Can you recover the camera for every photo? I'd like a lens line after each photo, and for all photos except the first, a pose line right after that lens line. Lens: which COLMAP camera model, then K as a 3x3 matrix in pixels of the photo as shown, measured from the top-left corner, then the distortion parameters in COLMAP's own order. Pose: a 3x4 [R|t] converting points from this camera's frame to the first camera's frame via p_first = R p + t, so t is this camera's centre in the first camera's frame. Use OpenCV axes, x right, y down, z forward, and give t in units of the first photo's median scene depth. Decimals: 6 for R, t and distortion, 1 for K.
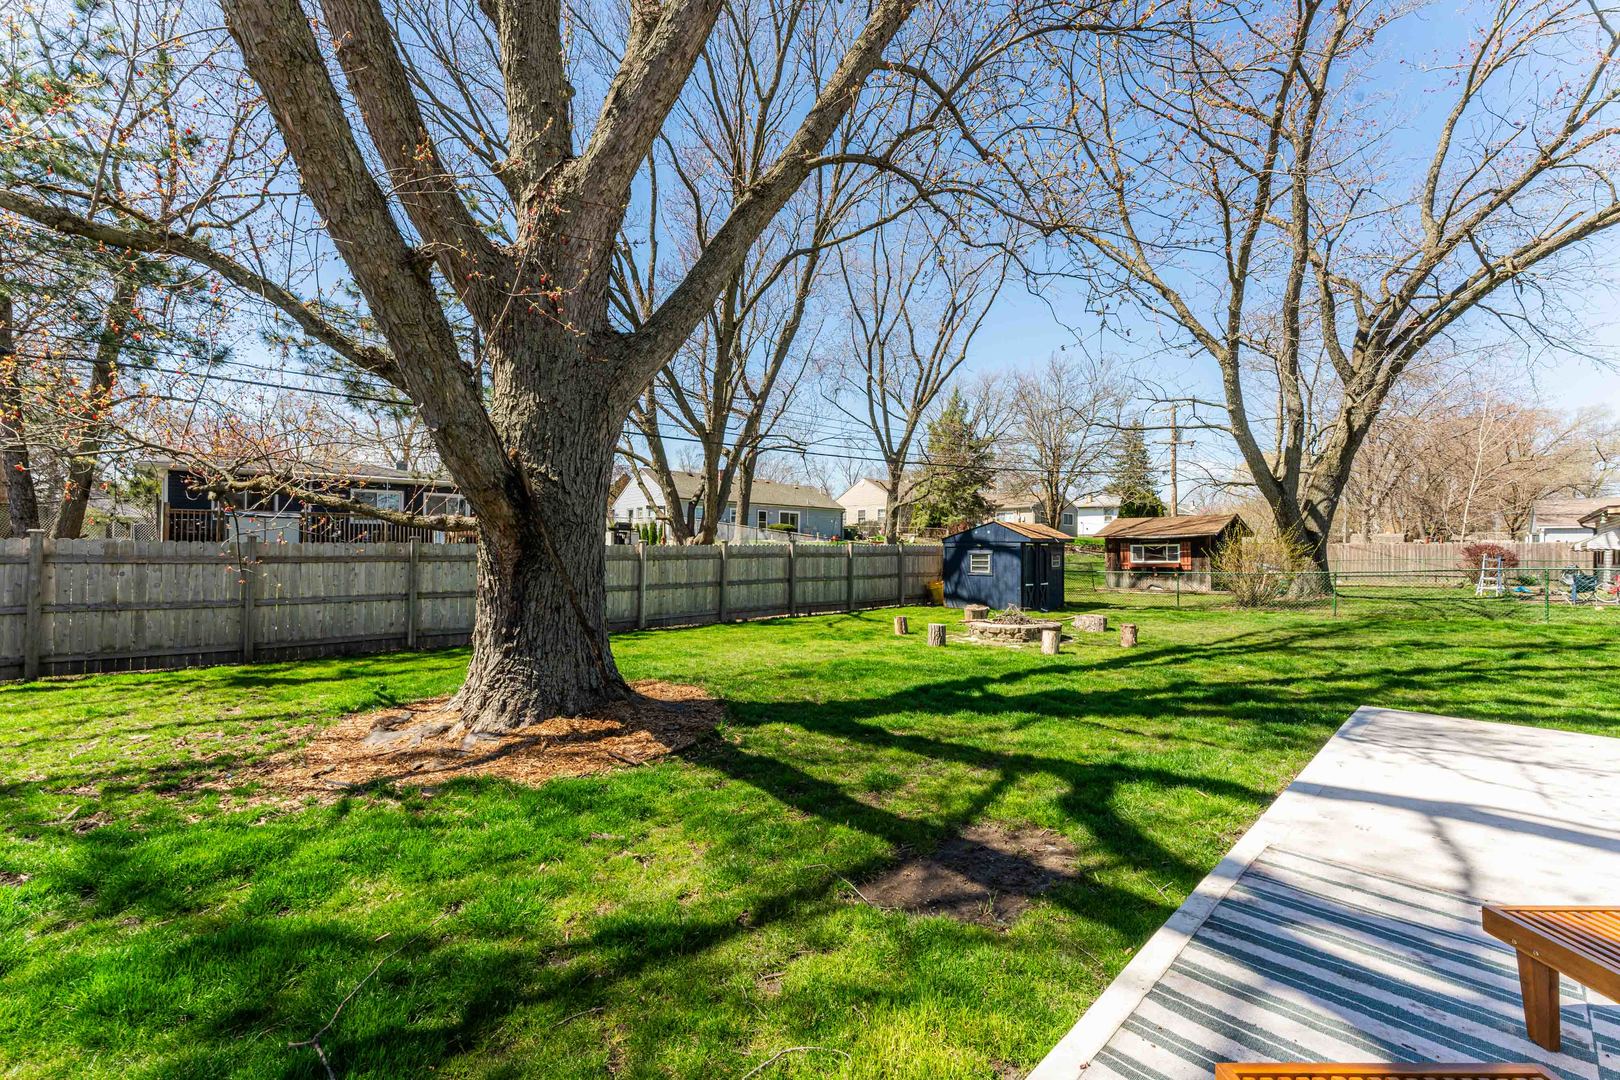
lens RADIAL K [[643.9, 0, 803.3], [0, 643.9, 542.2], [0, 0, 1]] dist [0.000459, 0.000131]
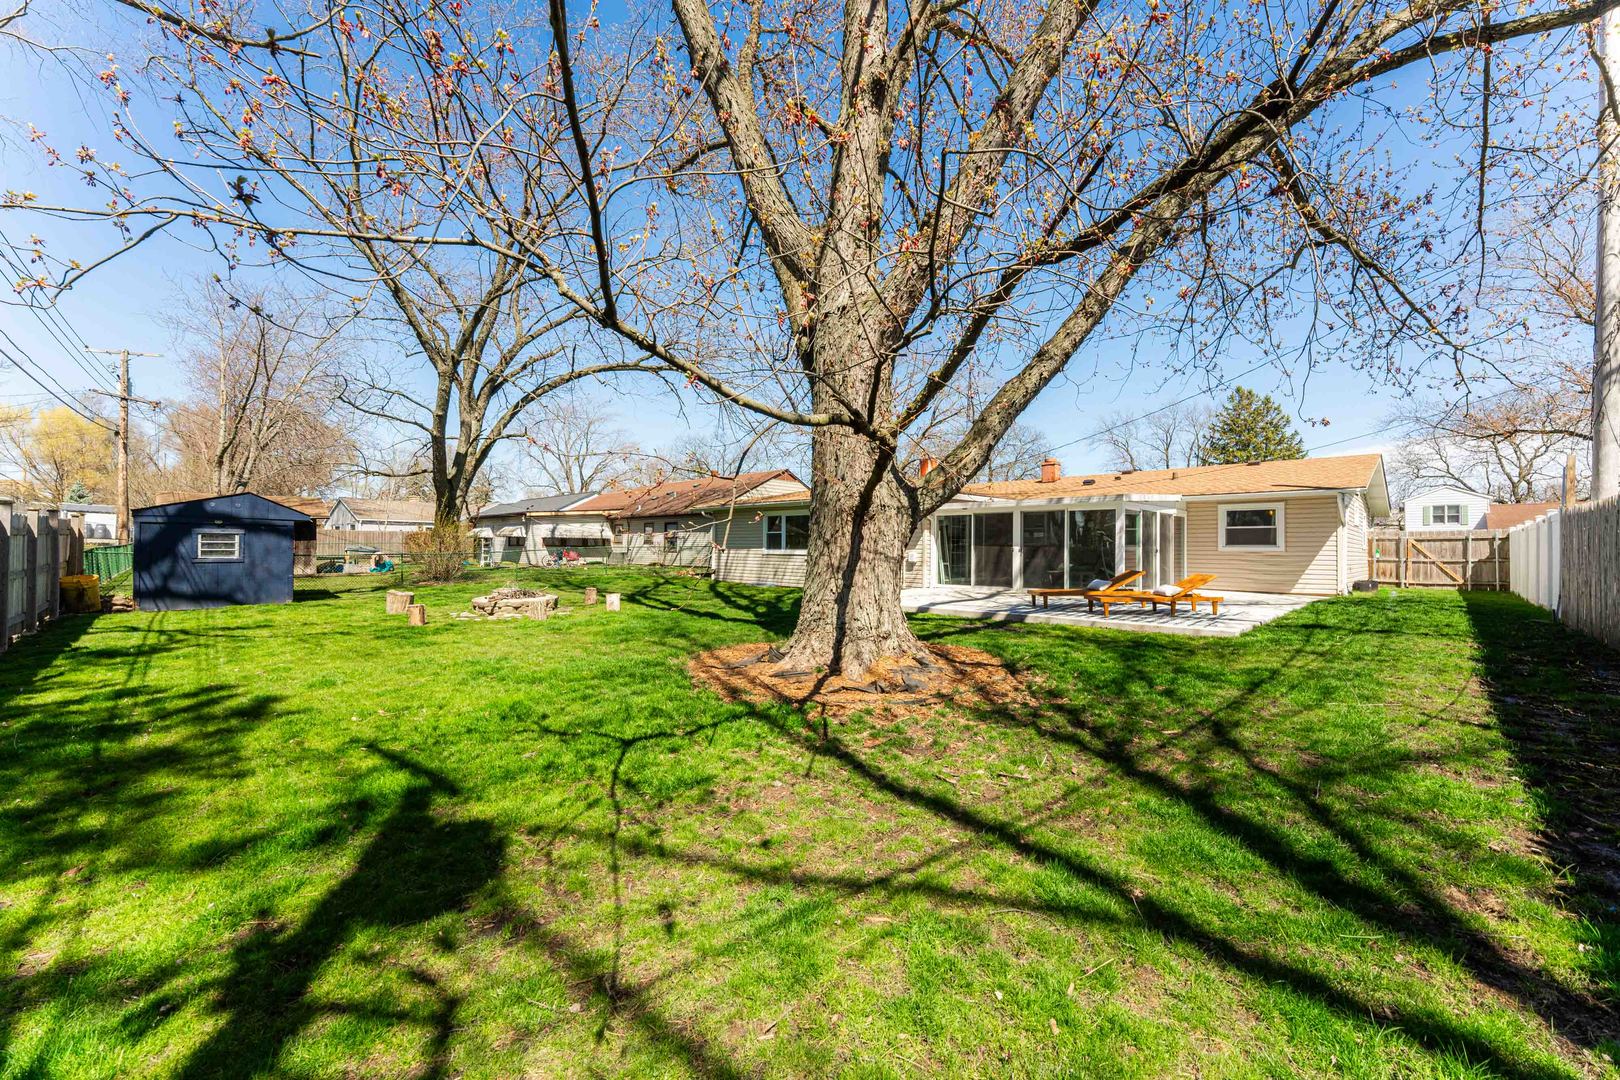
lens RADIAL K [[657.7, 0, 805.5], [0, 657.7, 540.2], [0, 0, 1]] dist [0.001315, 0.000288]
pose [[-0.050462, 0.005897, 0.998709, -0.564151], [-0.025535, 0.999648, -0.007193, 0.015018], [-0.998399, -0.025865, -0.050294, 0.384691]]
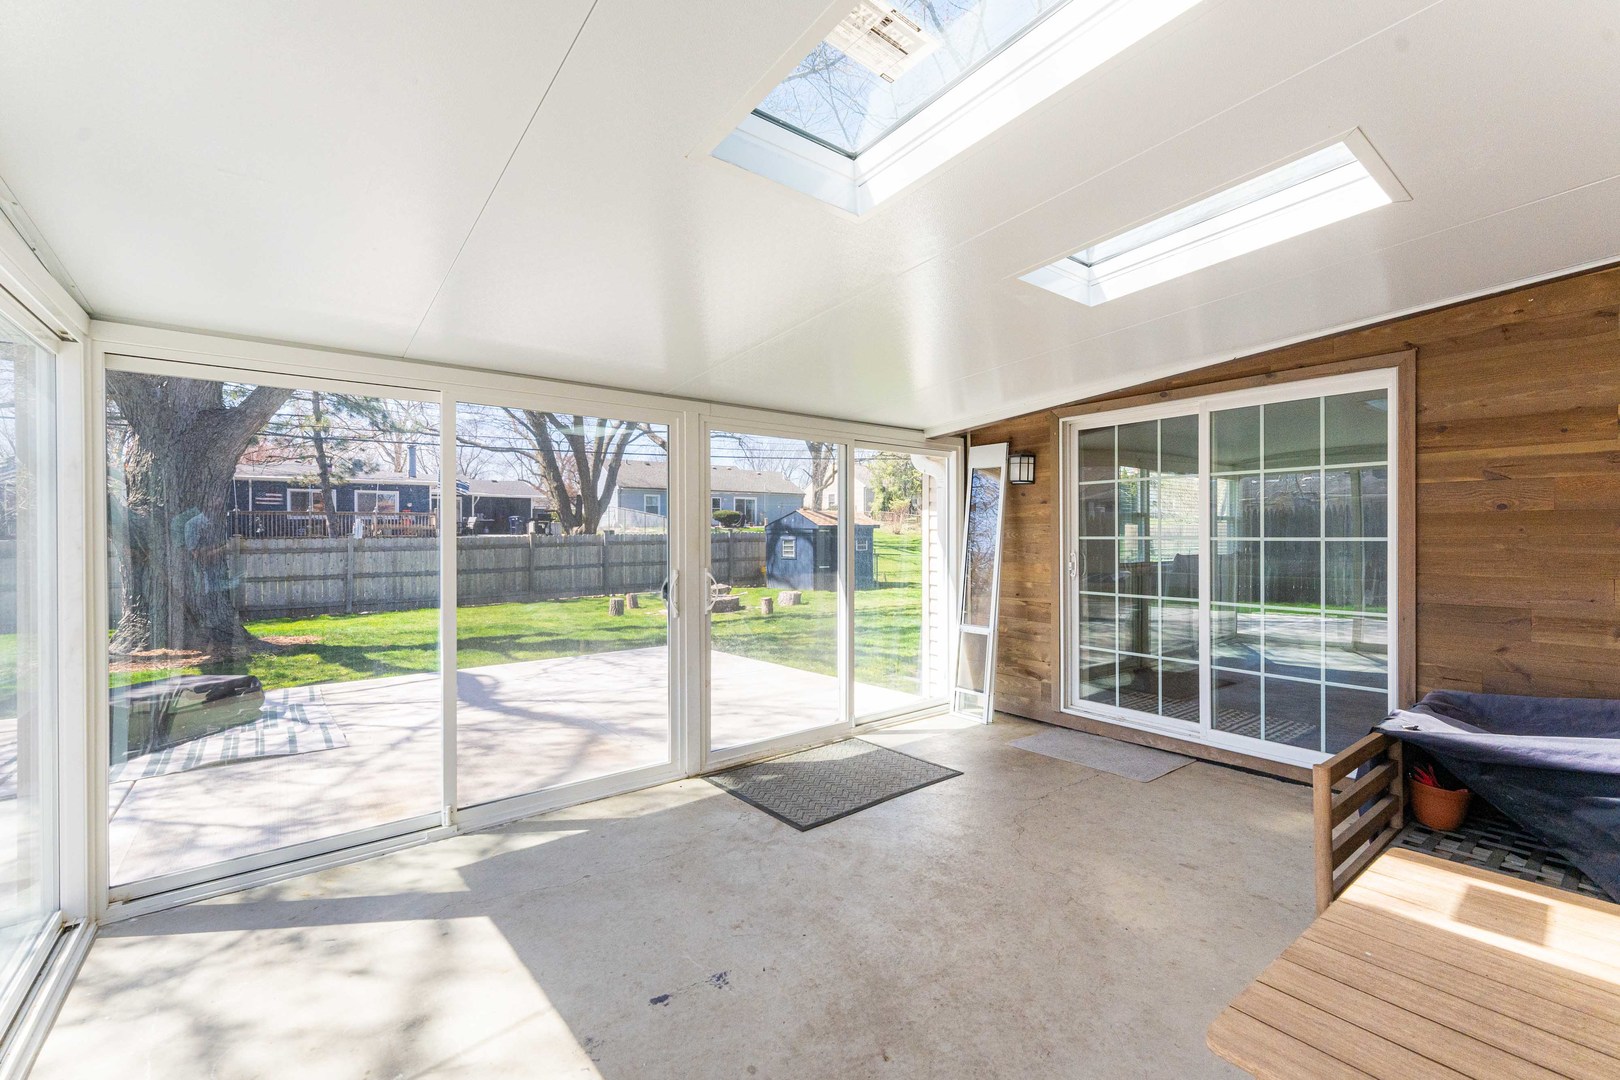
lens RADIAL K [[683.9, 0, 802.3], [0, 683.9, 540.6], [0, 0, 1]] dist [-0.001444, -0.000050]
pose [[0.996420, -0.014150, -0.083348, 0.427623], [0.016015, 0.999635, 0.021753, -0.005793], [0.083009, -0.023010, 0.996283, -0.187060]]
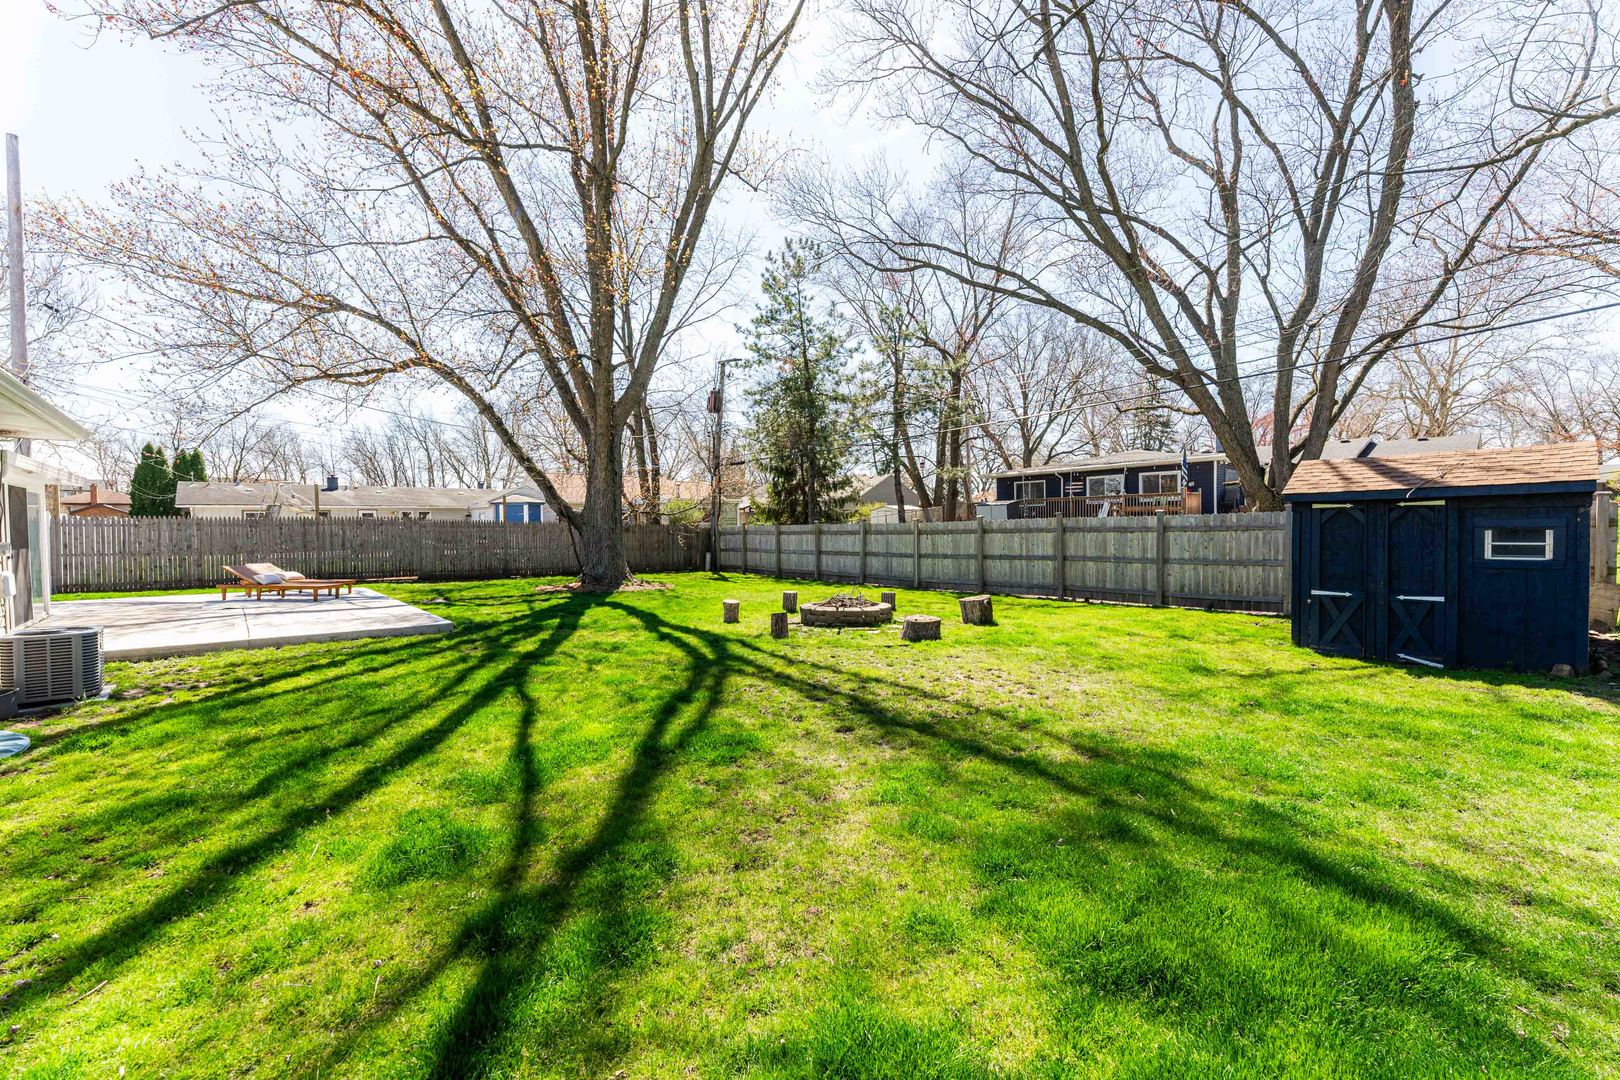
lens RADIAL K [[648.3, 0, 804.5], [0, 648.3, 541.5], [0, 0, 1]] dist [0.000058, -0.000067]
pose [[-0.015866, 0.018824, -0.999697, 0.848120], [0.029568, 0.999394, 0.018349, 0.009723], [0.999437, -0.029268, -0.016413, 0.654232]]
